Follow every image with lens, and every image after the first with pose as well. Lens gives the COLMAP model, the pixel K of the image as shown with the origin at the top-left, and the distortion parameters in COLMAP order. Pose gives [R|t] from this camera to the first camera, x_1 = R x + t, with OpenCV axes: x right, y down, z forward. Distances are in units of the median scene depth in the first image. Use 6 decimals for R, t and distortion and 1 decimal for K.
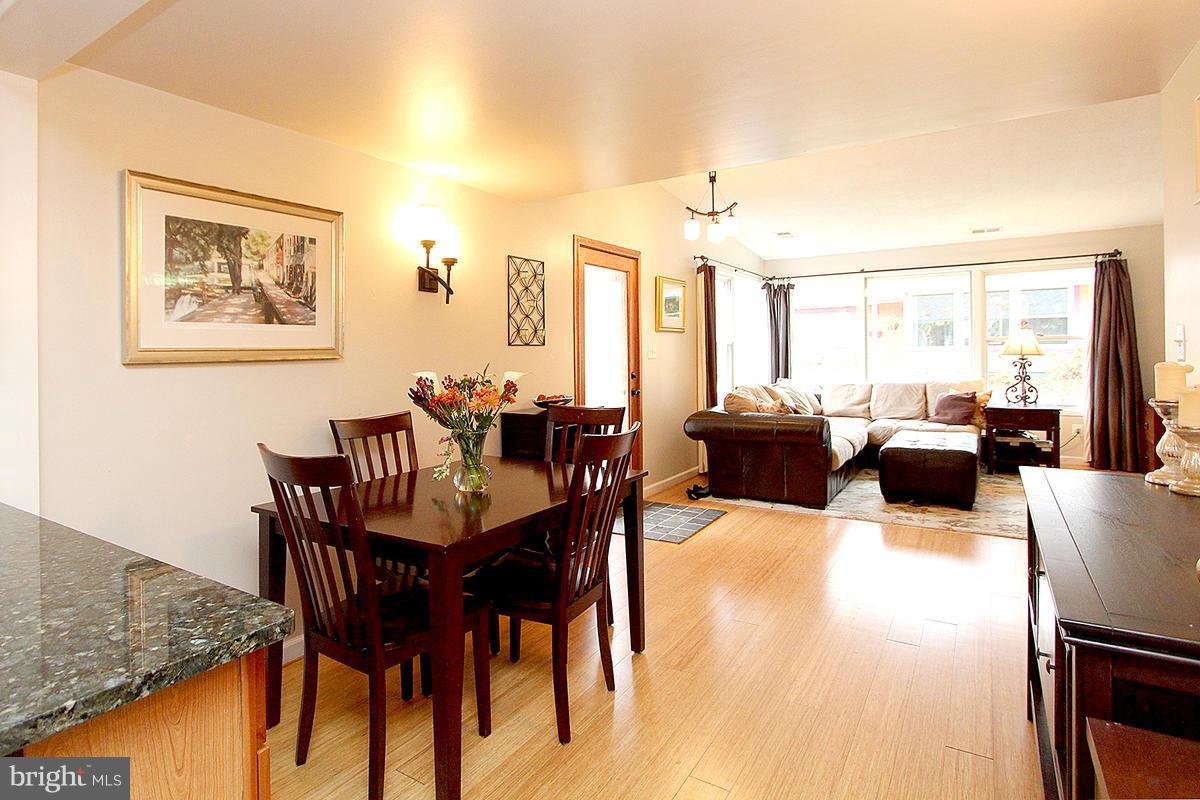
lens RADIAL K [[635.1, 0, 568.3], [0, 635.1, 336.2], [0, 0, 1]] dist [-0.016710, 0.000502]
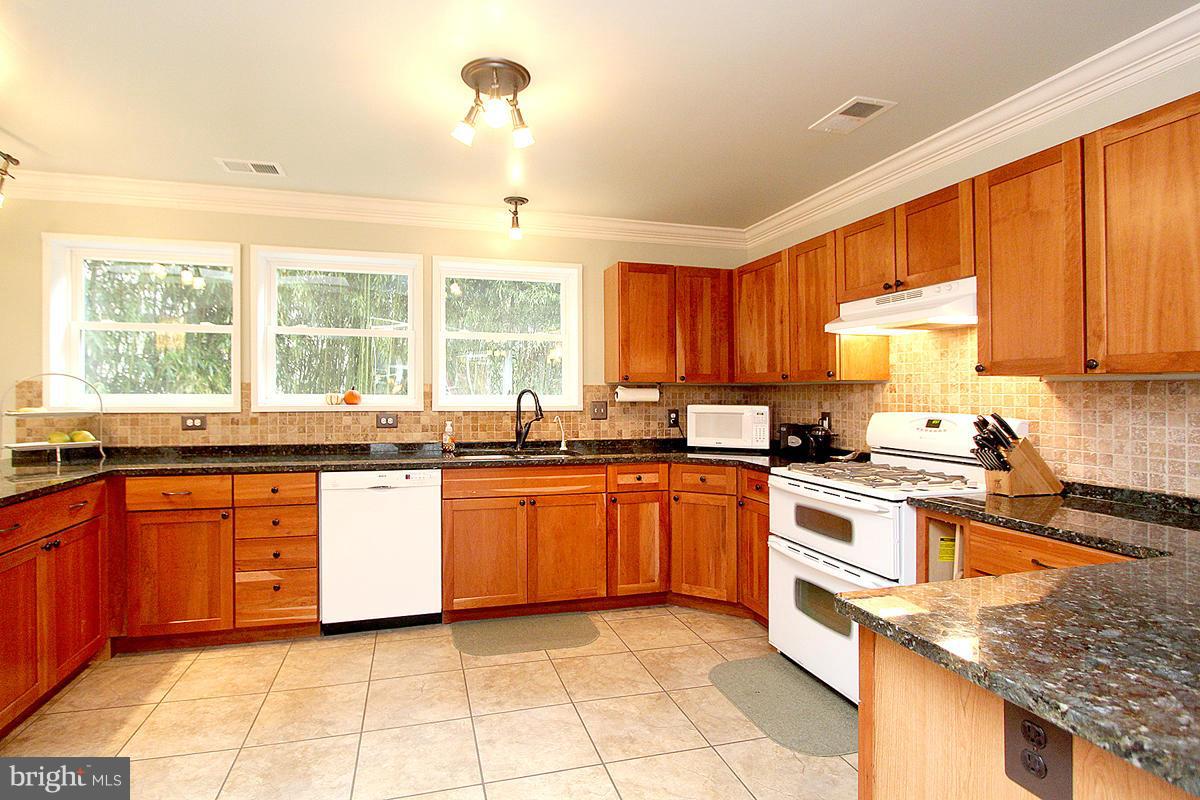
lens RADIAL K [[604.9, 0, 573.7], [0, 604.9, 386.5], [0, 0, 1]] dist [-0.013139, 0.000729]
pose [[-0.659299, 0.005703, -0.751859, 0.114242], [0.020098, 0.999748, -0.010040, 0.004433], [0.751612, -0.021731, -0.659247, 0.219951]]
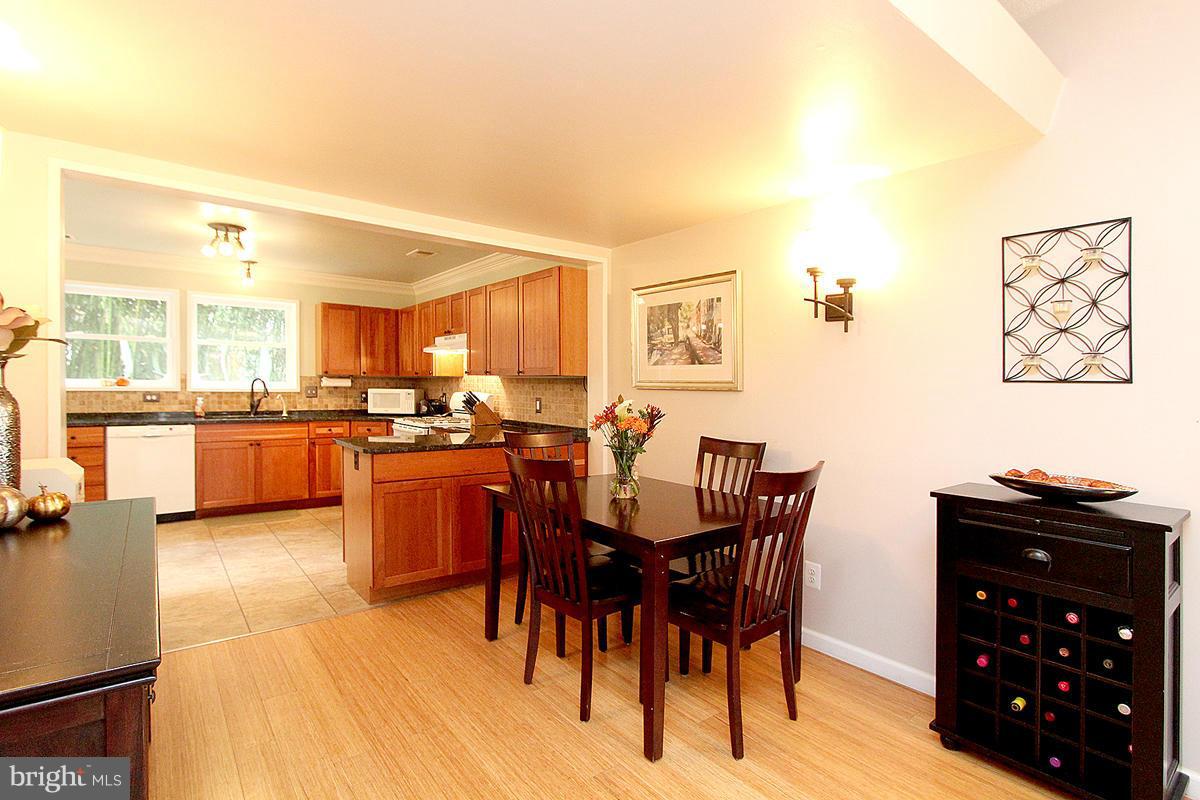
lens RADIAL K [[590.9, 0, 614.9], [0, 590.9, 395.7], [0, 0, 1]] dist [-0.003155, -0.000569]
pose [[-0.302934, 0.026133, -0.952653, 0.678306], [0.007504, 0.999658, 0.025036, 0.012913], [0.952982, 0.000436, -0.303027, 0.956671]]
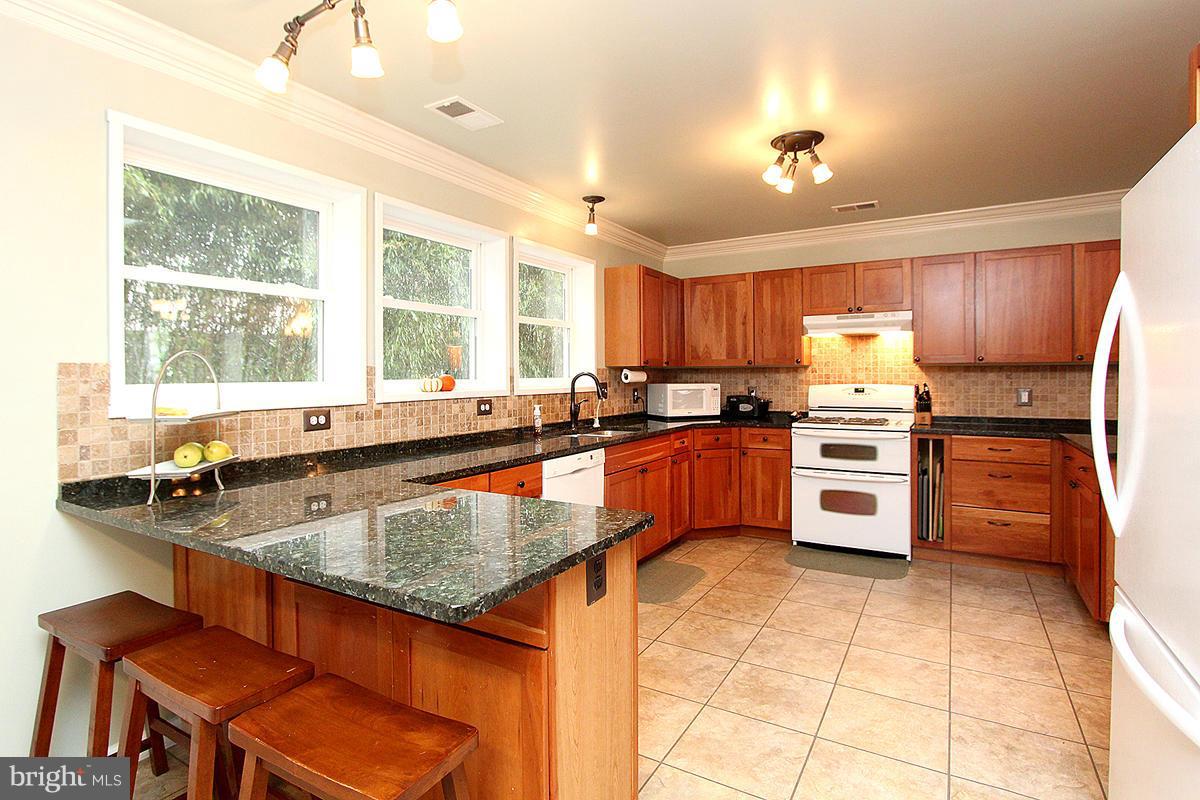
lens RADIAL K [[606.8, 0, 607.0], [0, 606.8, 374.1], [0, 0, 1]] dist [-0.015024, 0.000147]
pose [[0.067583, 0.013992, -0.997616, 0.547268], [0.024025, 0.999589, 0.015647, -0.018029], [0.997424, -0.025025, 0.067219, -0.618824]]
